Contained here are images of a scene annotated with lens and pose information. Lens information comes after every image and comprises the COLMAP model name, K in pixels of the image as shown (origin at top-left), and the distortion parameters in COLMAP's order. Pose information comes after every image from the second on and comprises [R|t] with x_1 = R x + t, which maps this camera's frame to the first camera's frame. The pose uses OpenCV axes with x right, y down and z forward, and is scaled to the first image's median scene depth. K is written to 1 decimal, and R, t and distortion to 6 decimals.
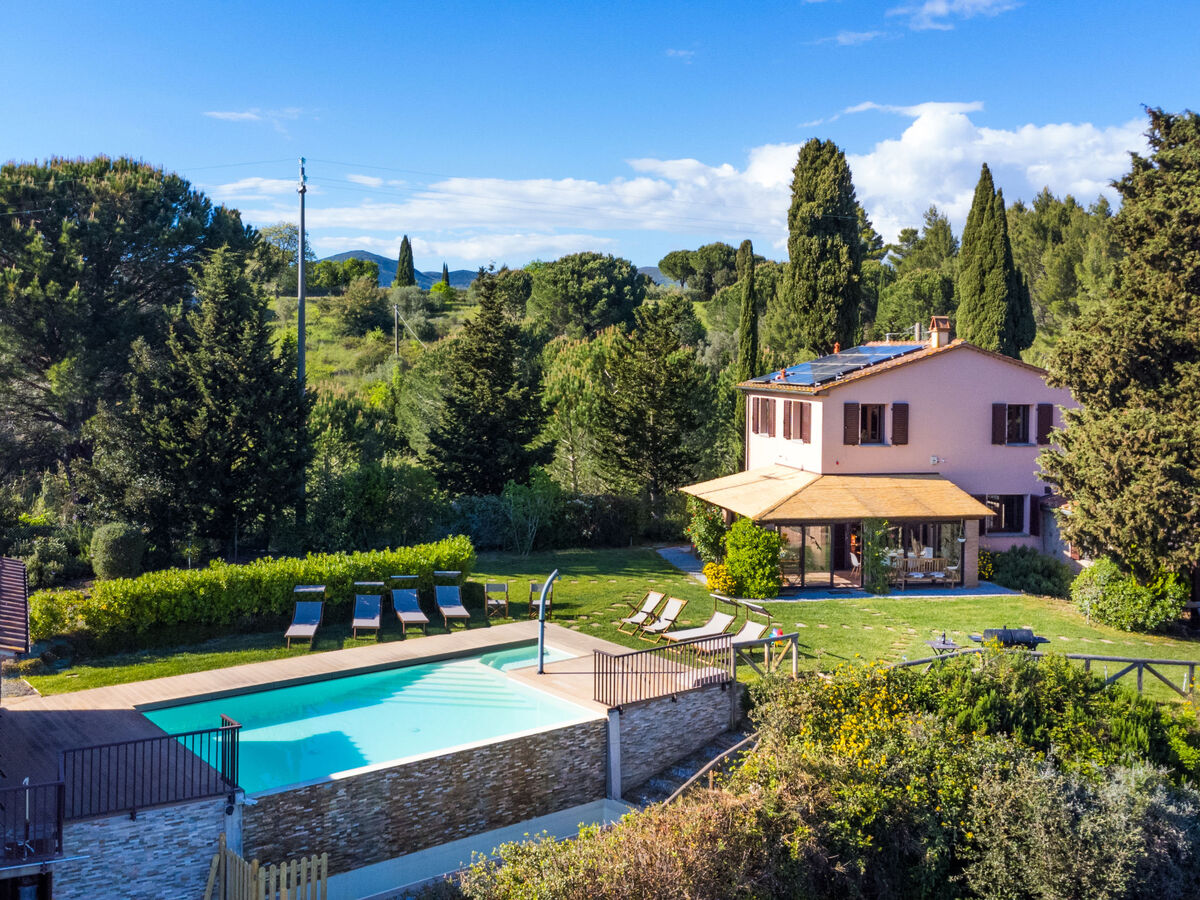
lens RADIAL K [[1490.4, 0, 698.7], [0, 1490.4, 347.9], [0, 0, 1]] dist [0.005514, 0.038282]
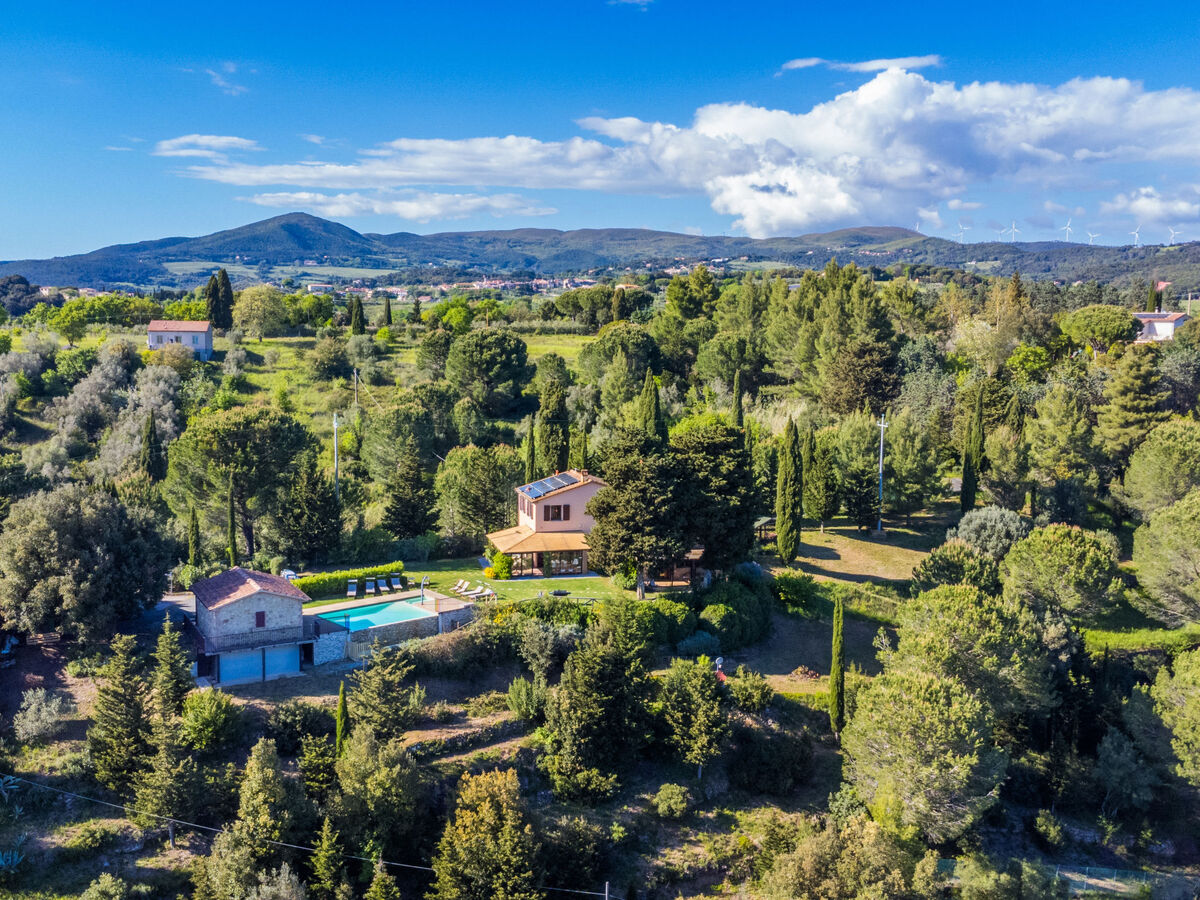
lens RADIAL K [[1512.6, 0, 795.8], [0, 1512.6, 385.0], [0, 0, 1]] dist [-0.042953, 0.117188]
pose [[0.995374, -0.003111, 0.096022, 0.305082], [-0.002837, 0.998088, 0.061744, -0.369637], [-0.096030, -0.061731, 0.993462, -1.835228]]
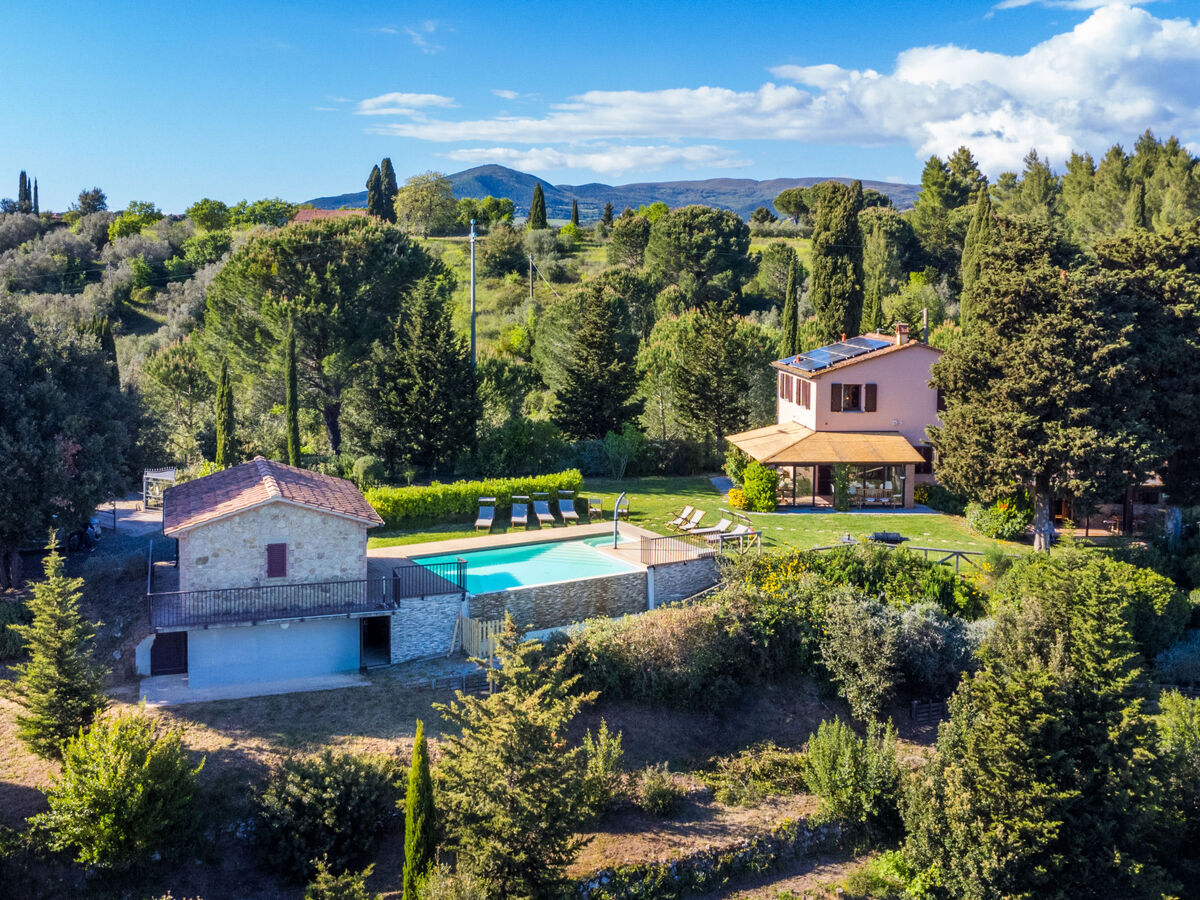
lens RADIAL K [[1528.3, 0, 600.0], [0, 1528.3, 450.0], [0, 0, 1]] dist [-0.019705, 0.033616]
pose [[0.988156, 0.019409, -0.152220, 0.107432], [-0.000270, 0.992187, 0.124756, -0.090912], [0.153452, -0.123237, 0.980441, -0.555895]]
